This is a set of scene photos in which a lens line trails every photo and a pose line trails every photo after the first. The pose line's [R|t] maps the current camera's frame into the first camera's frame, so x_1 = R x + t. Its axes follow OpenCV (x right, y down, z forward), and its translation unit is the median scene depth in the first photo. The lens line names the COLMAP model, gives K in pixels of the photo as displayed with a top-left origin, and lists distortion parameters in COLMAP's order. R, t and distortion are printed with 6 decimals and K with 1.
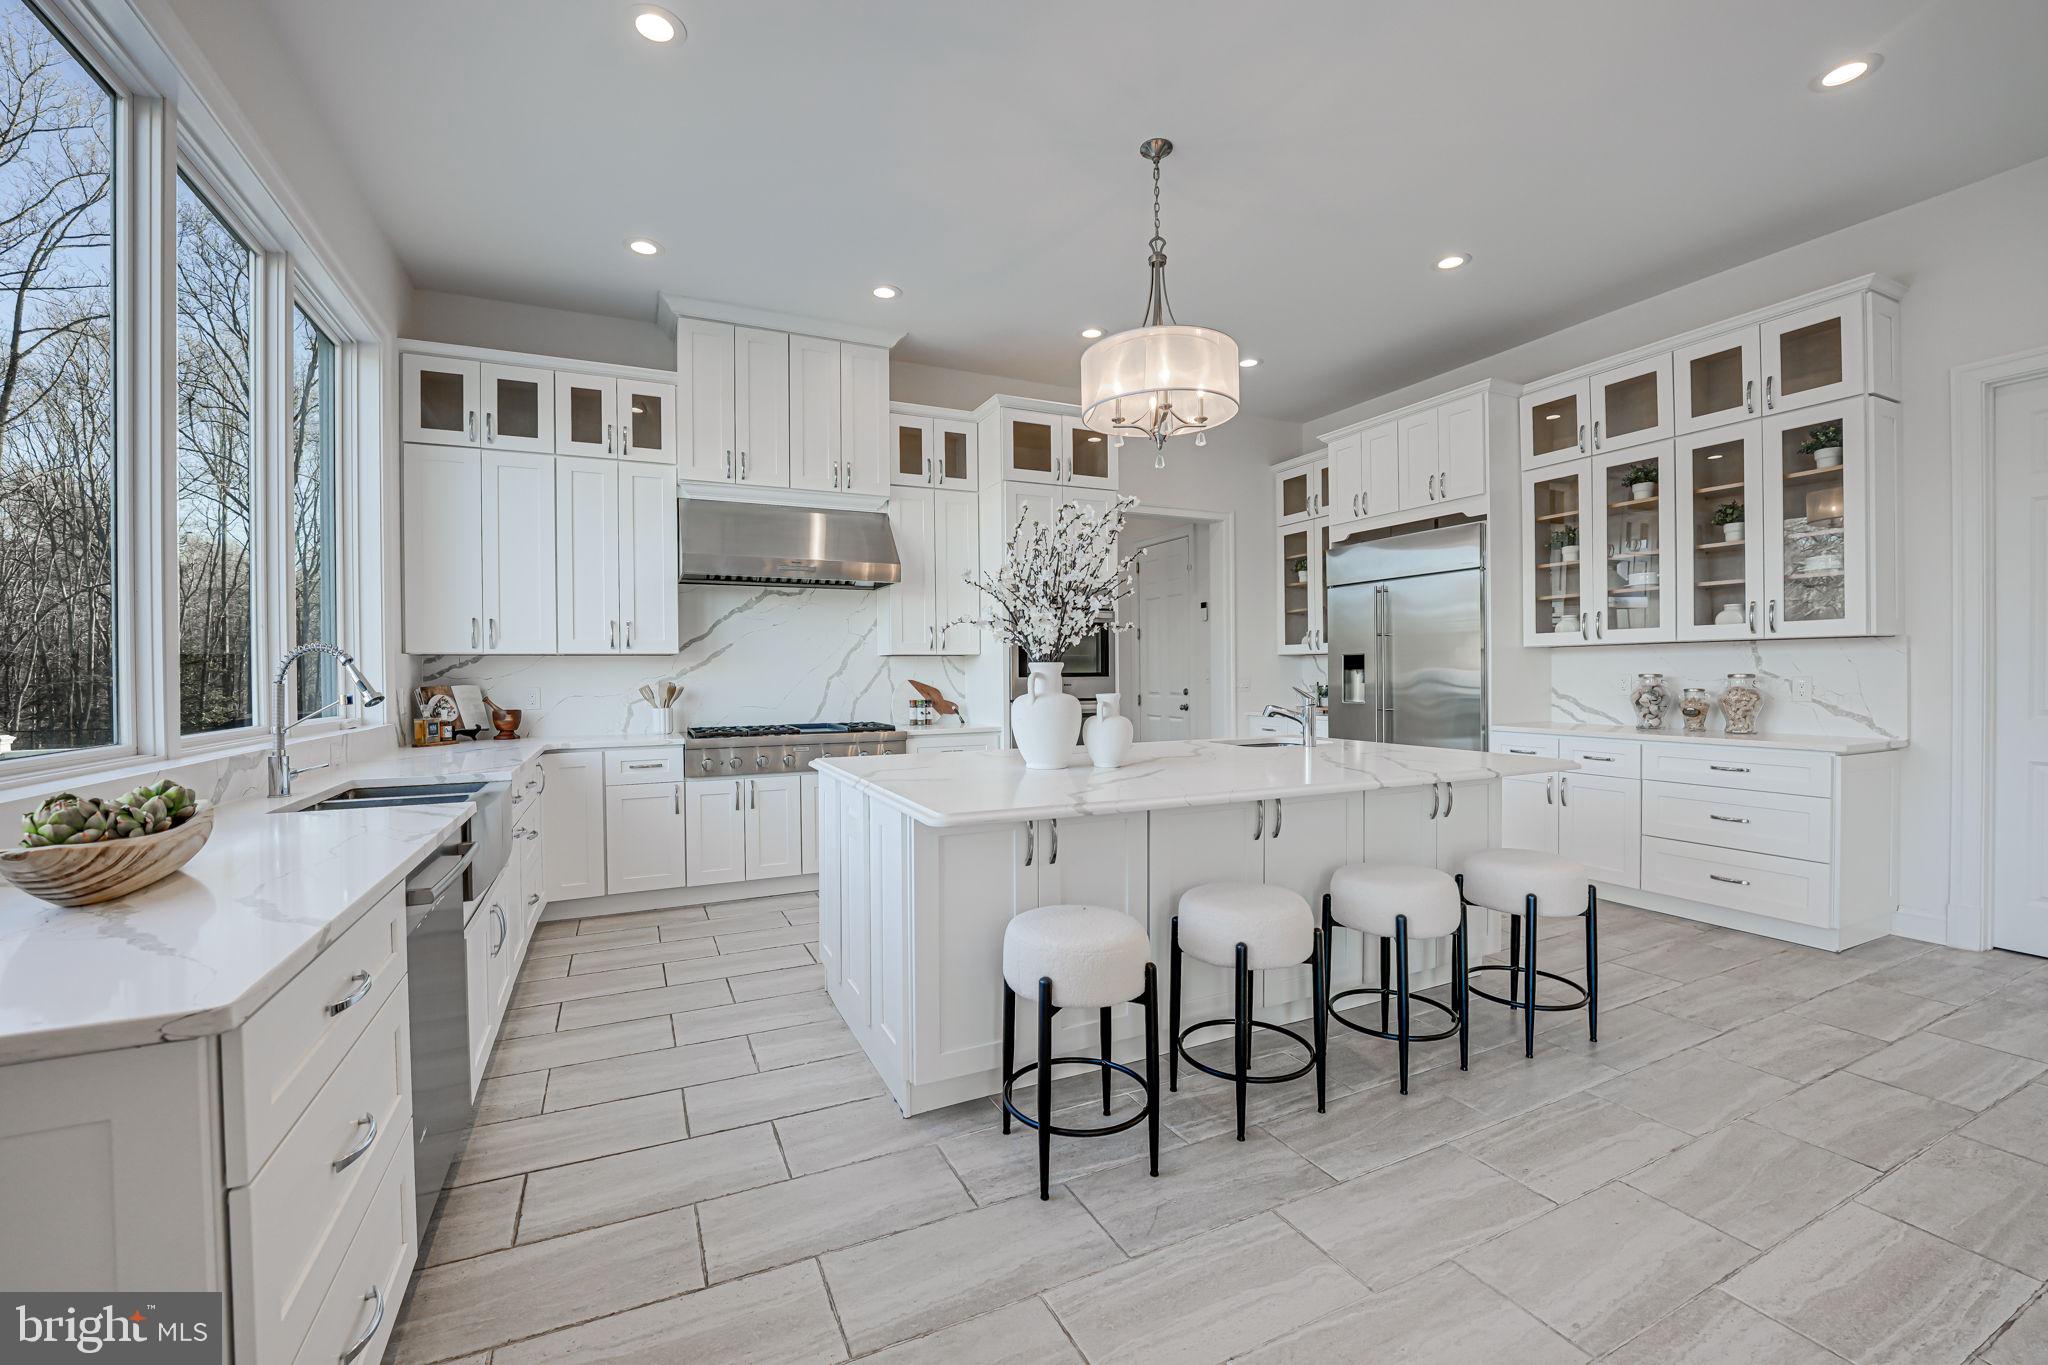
lens RADIAL K [[832.7, 0, 1021.3], [0, 832.7, 679.0], [0, 0, 1]] dist [-0.026060, 0.002542]
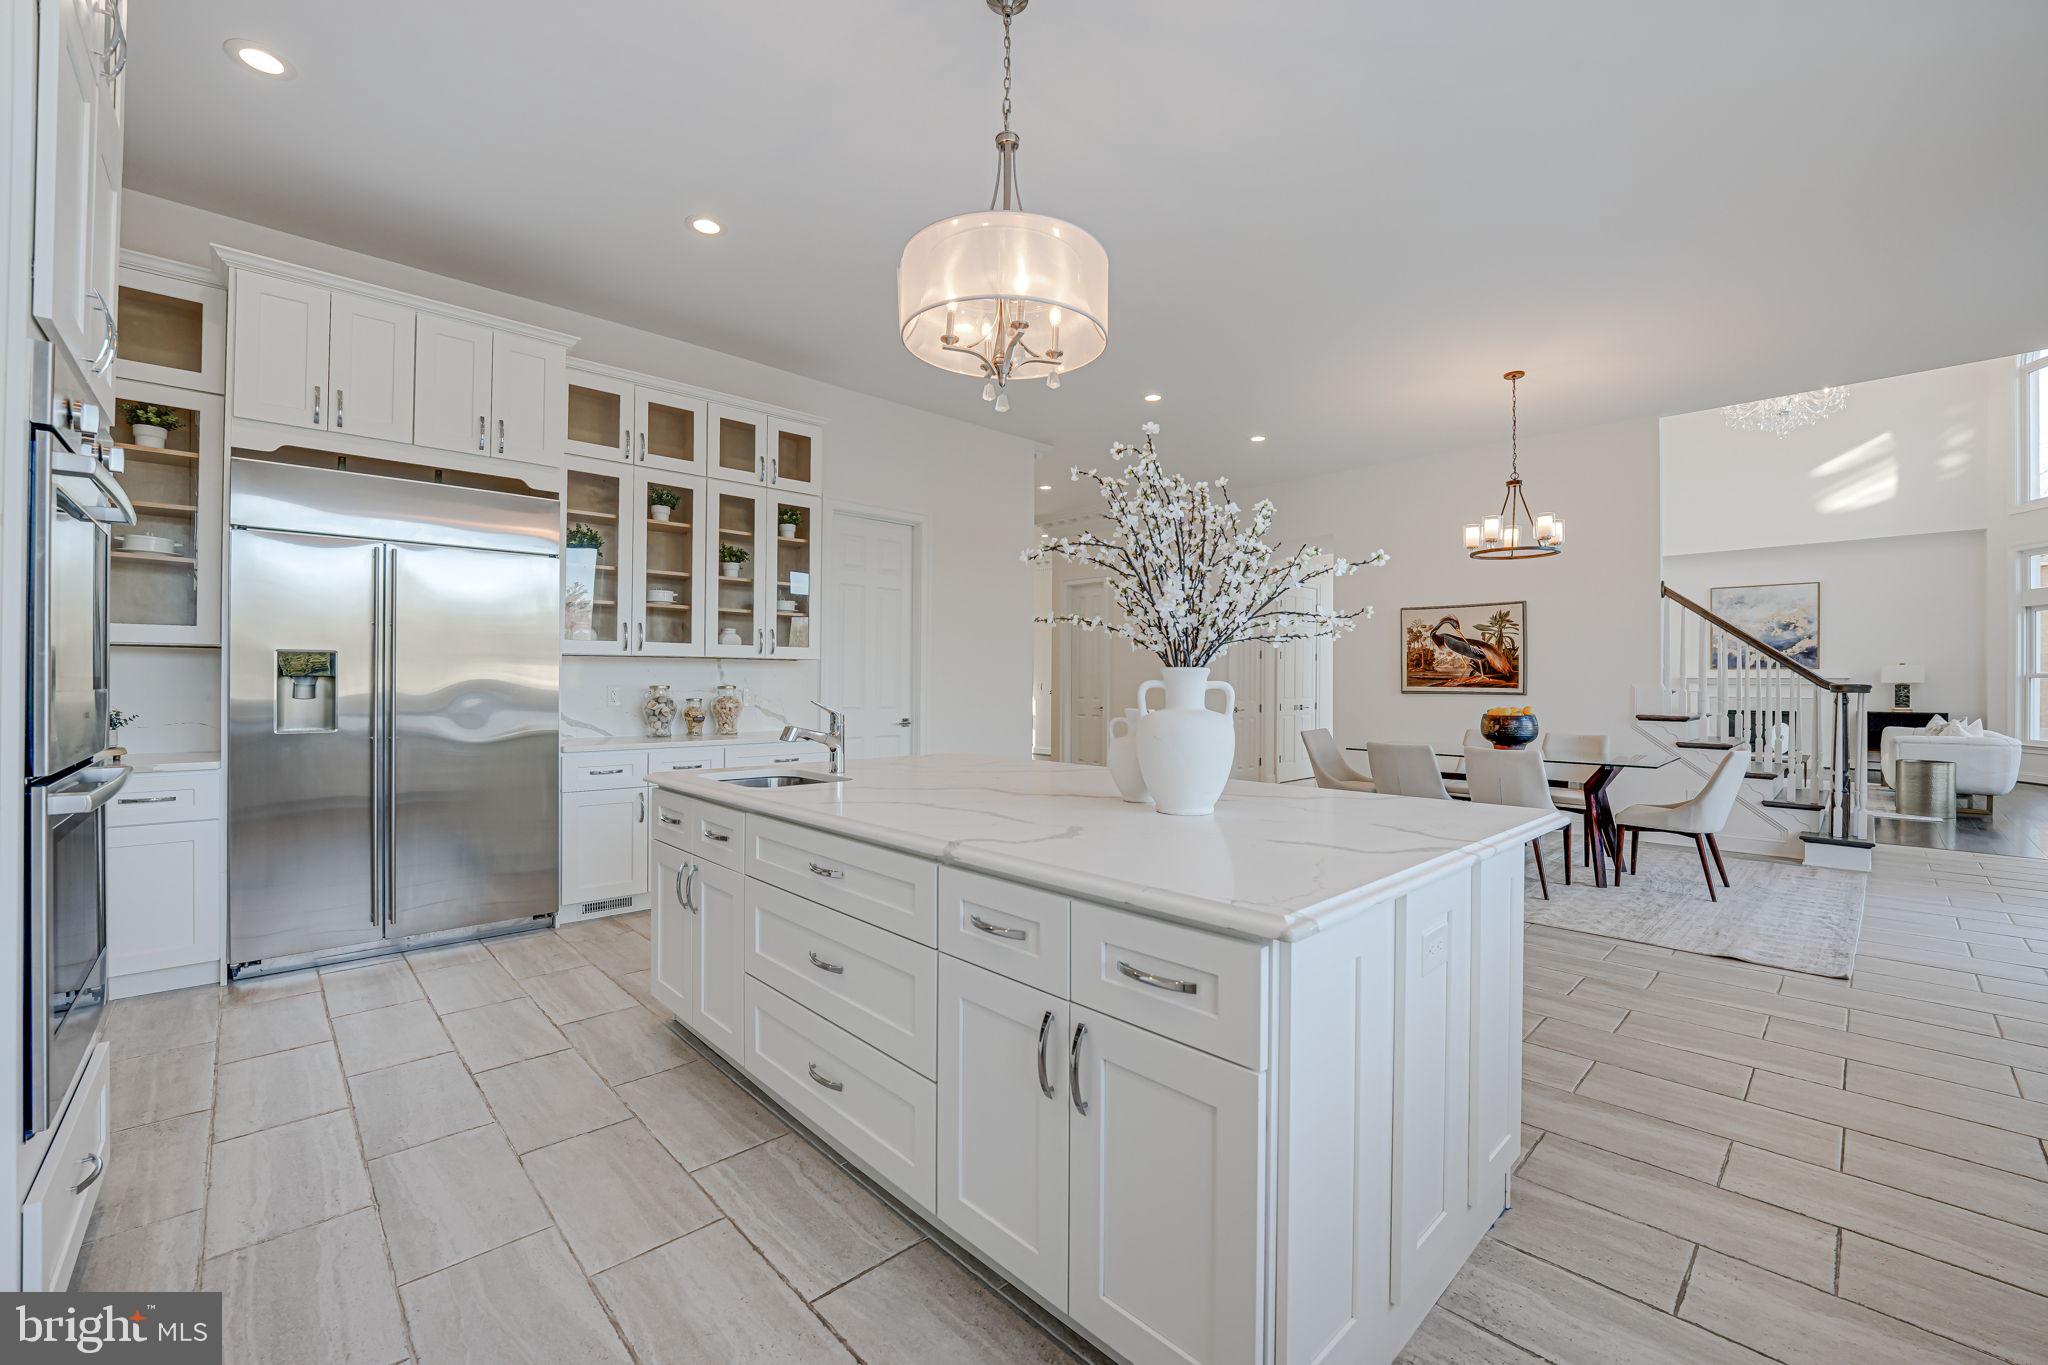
lens RADIAL K [[832.7, 0, 1021.3], [0, 832.7, 679.0], [0, 0, 1]] dist [-0.026060, 0.002542]
pose [[-0.310864, 0.009892, 0.950403, -0.415894], [0.003368, 0.999951, -0.009307, -0.003082], [-0.950448, 0.000307, -0.310882, 0.917179]]
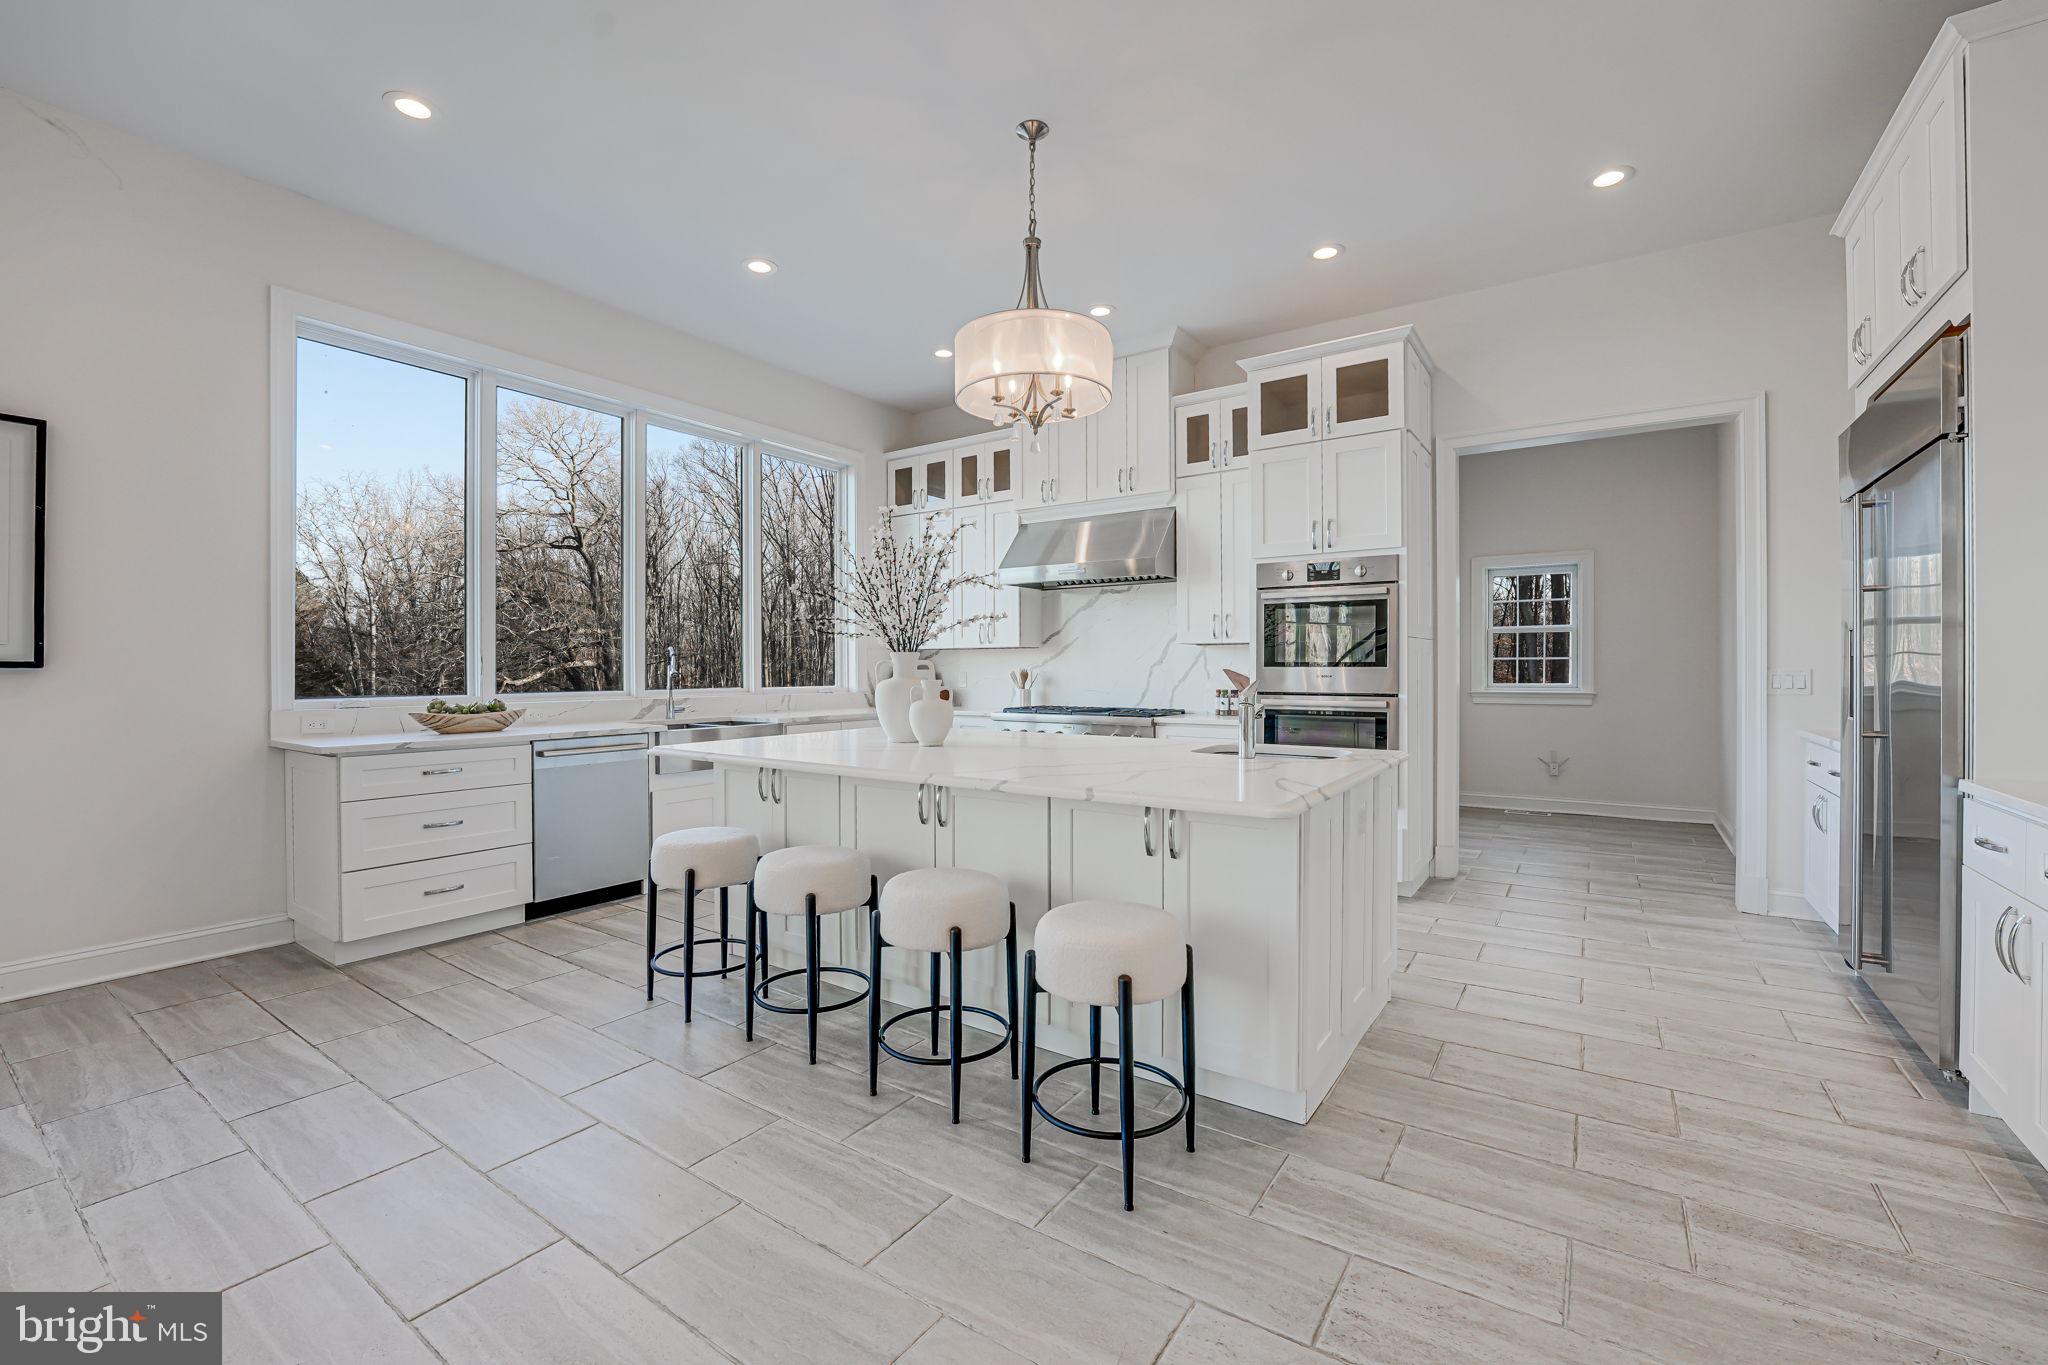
lens RADIAL K [[860.0, 0, 1020.2], [0, 860.0, 674.9], [0, 0, 1]] dist [-0.023779, 0.000615]
pose [[0.500068, 0.014949, -0.865857, 0.788287], [-0.008892, 0.999887, 0.012128, -0.002769], [0.865940, 0.001635, 0.500145, 0.359784]]
